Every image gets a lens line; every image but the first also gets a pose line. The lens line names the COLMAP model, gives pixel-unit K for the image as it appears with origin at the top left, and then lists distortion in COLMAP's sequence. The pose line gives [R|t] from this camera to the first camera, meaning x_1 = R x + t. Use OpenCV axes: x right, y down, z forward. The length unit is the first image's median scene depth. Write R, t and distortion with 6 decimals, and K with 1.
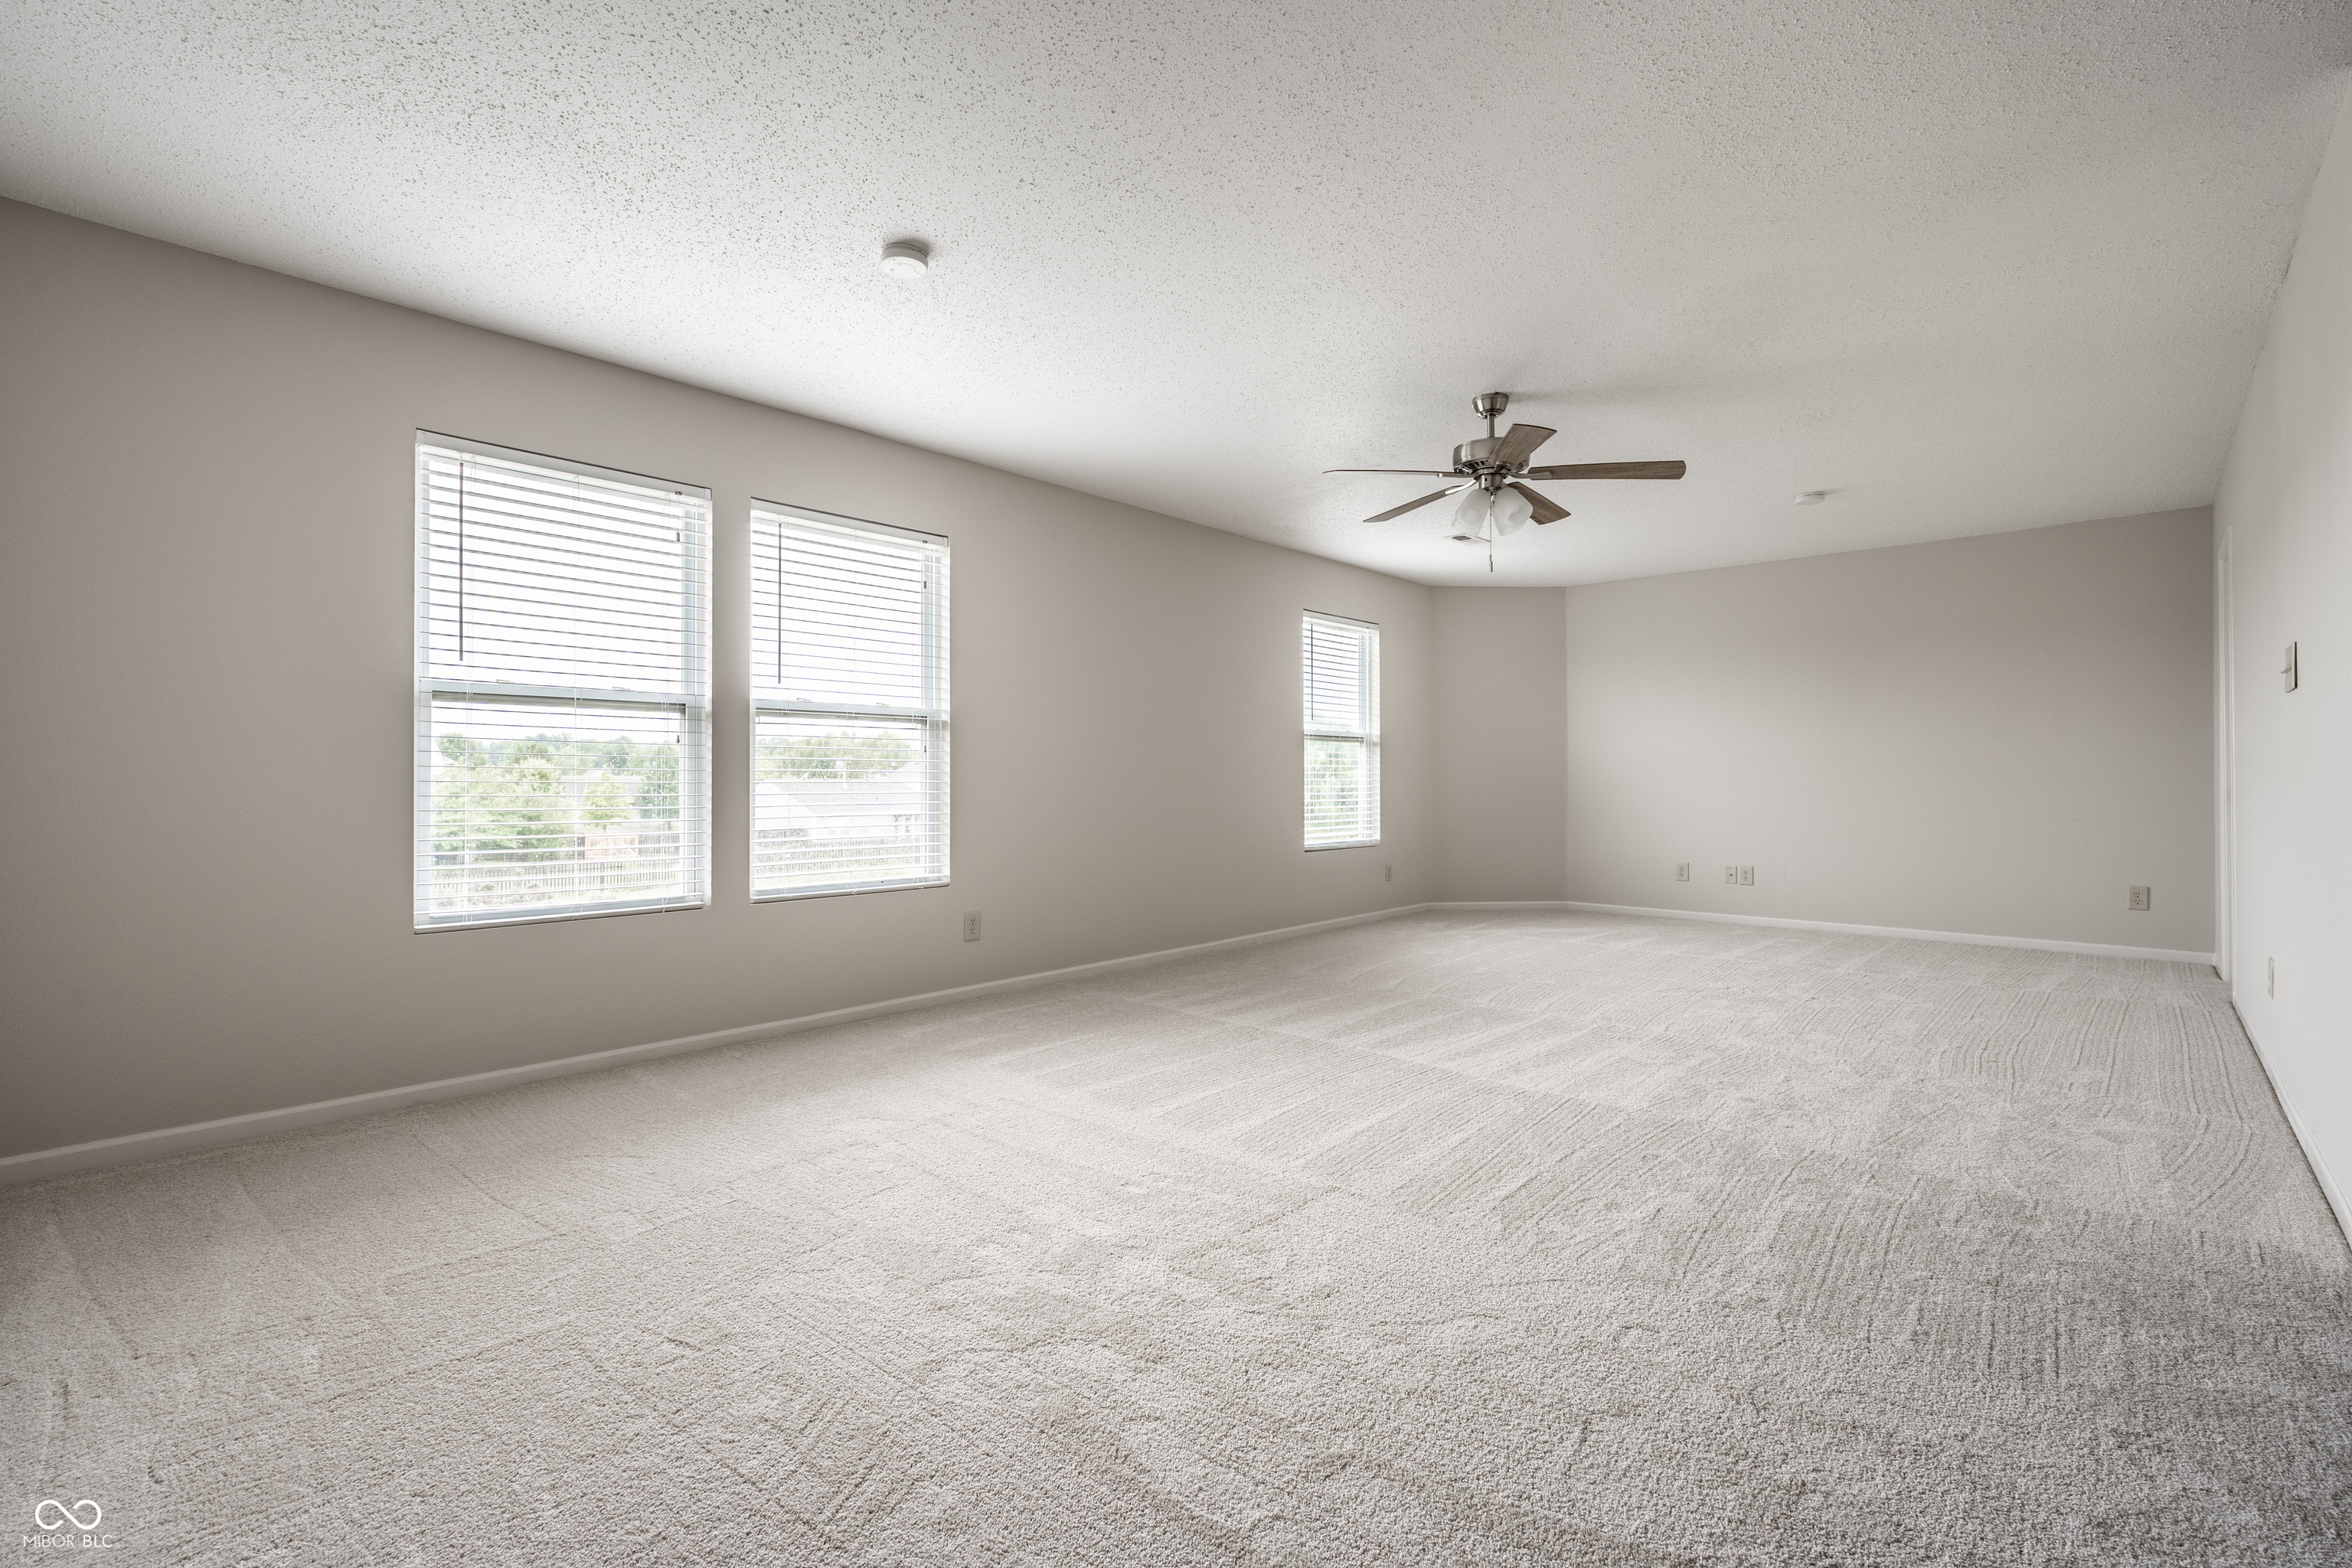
lens RADIAL K [[1046.8, 0, 1177.2], [0, 1046.8, 774.9], [0, 0, 1]] dist [-0.001258, -0.000204]
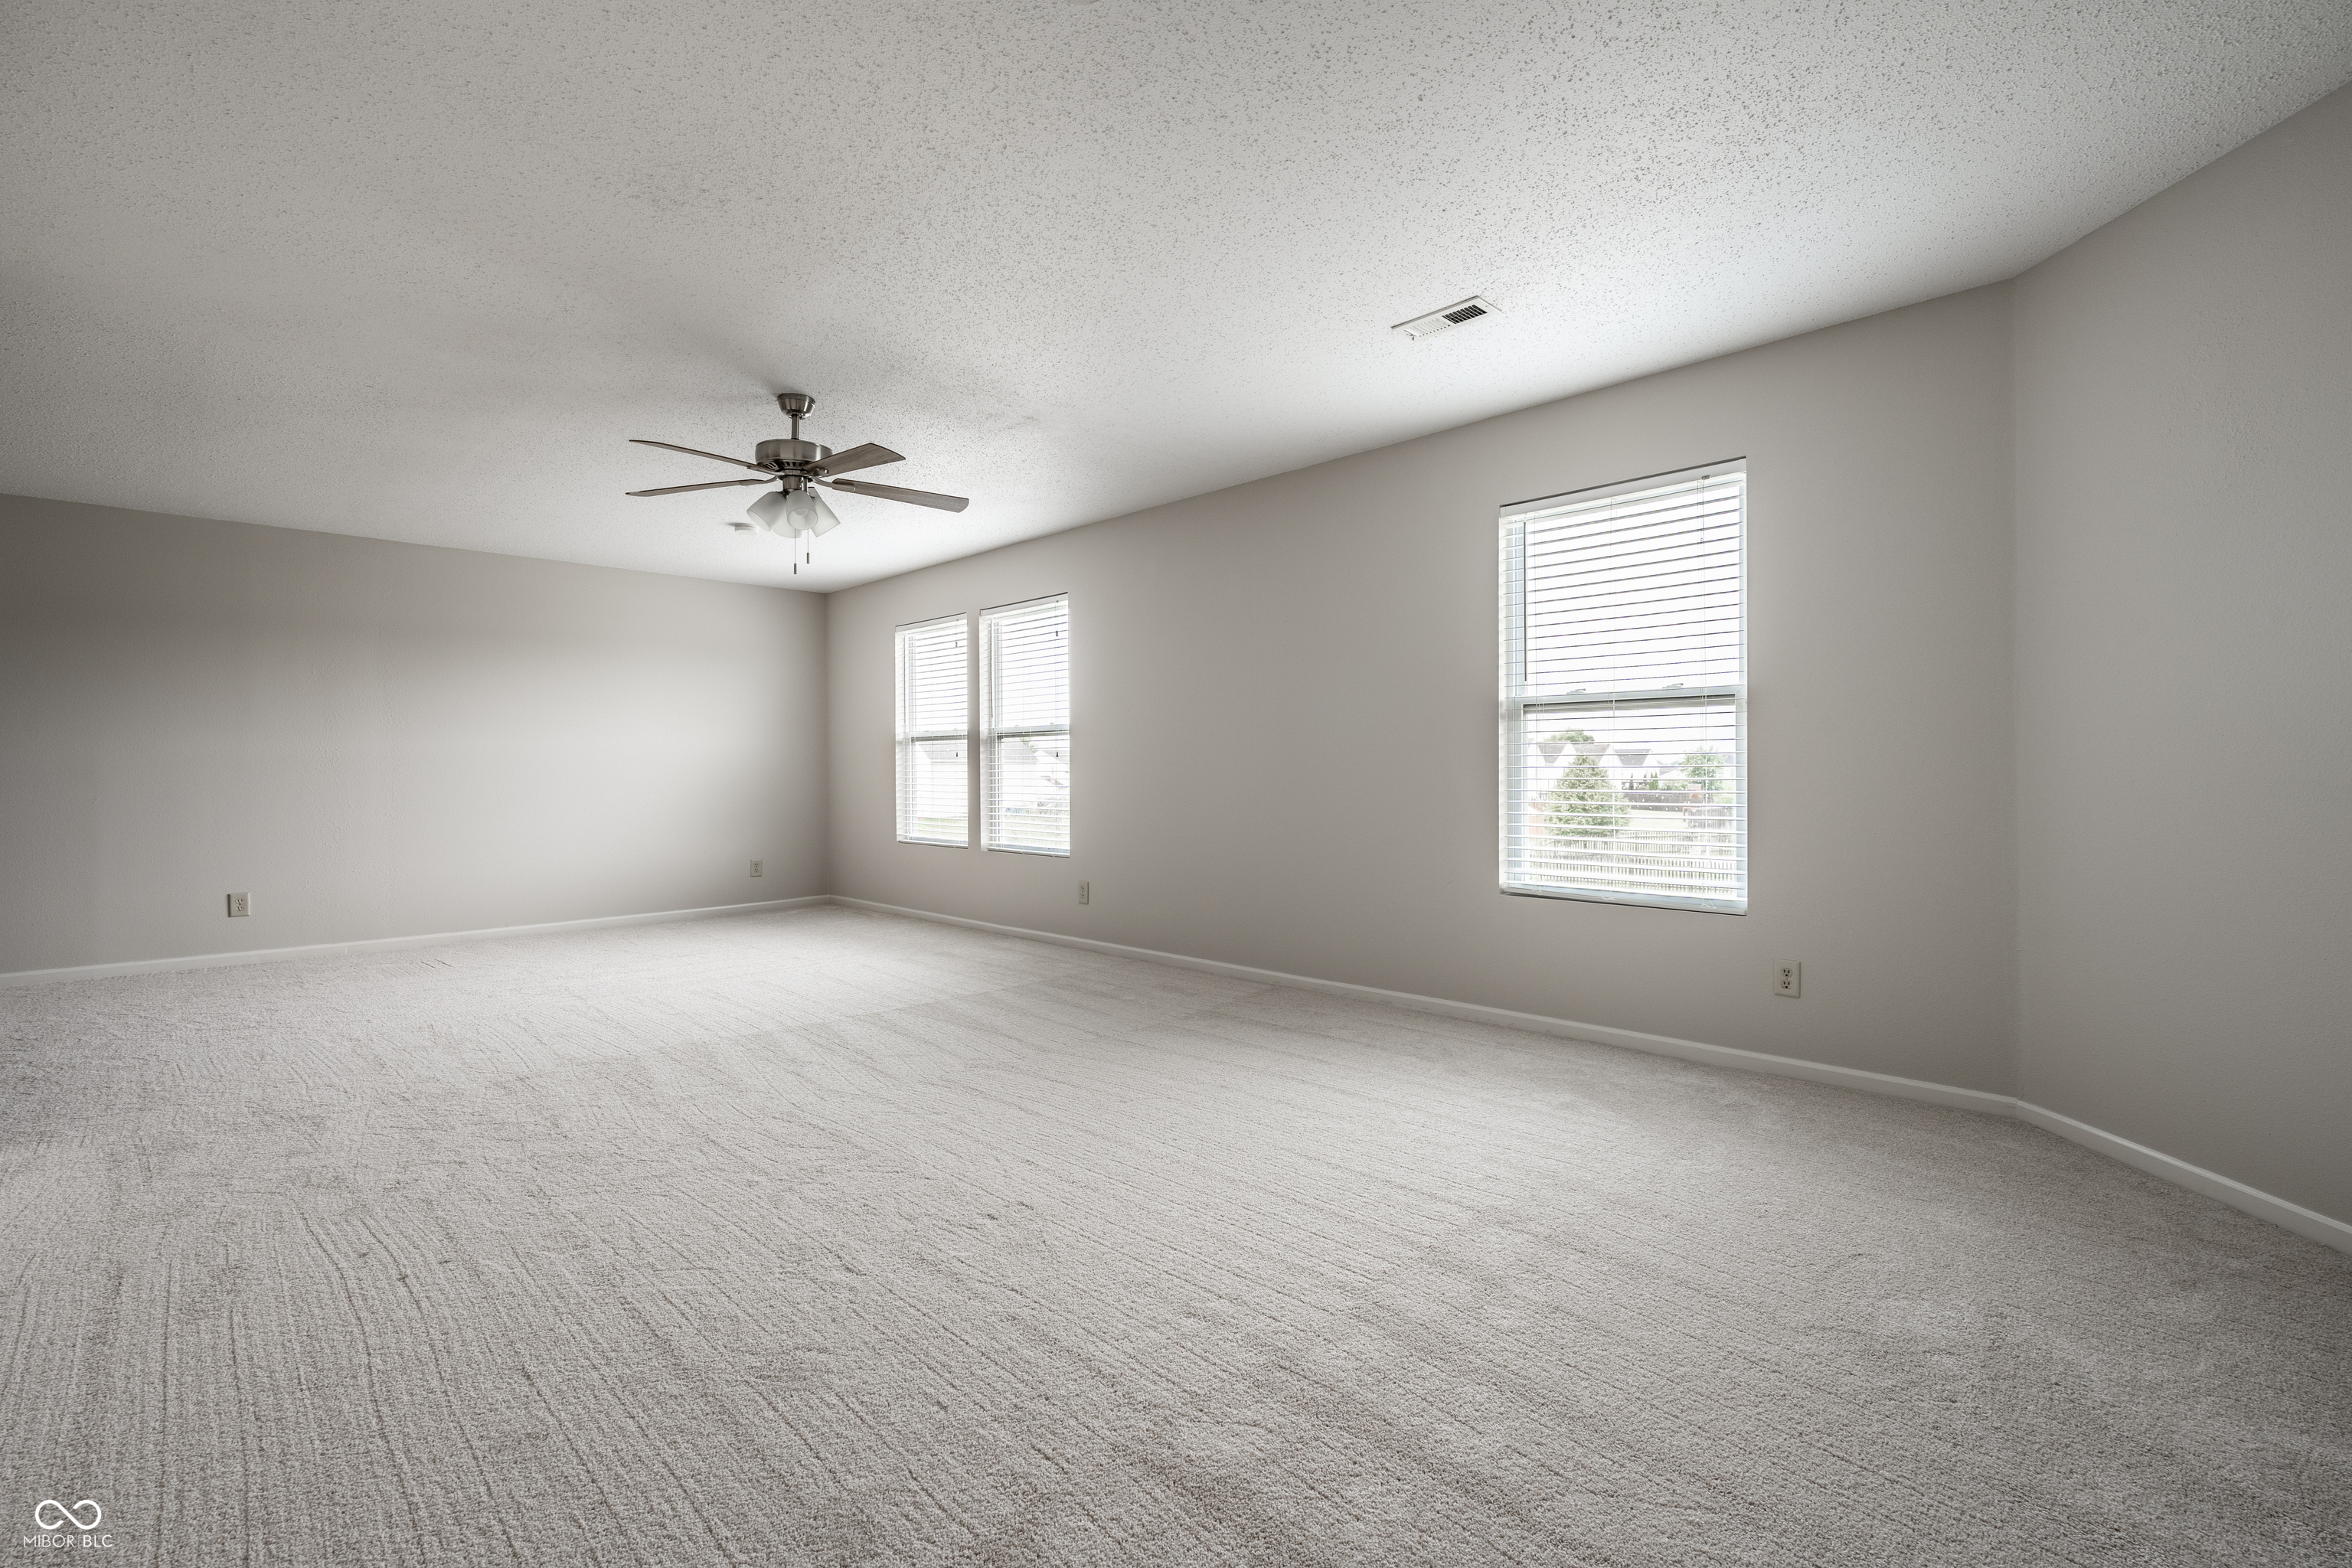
lens RADIAL K [[1046.8, 0, 1178.1], [0, 1046.8, 783.6], [0, 0, 1]] dist [-0.001258, -0.000204]
pose [[-0.035200, 0.011160, -0.999318, 0.721470], [0.003767, 0.999932, 0.011035, -0.001244], [0.999373, -0.003376, -0.035239, 0.780695]]
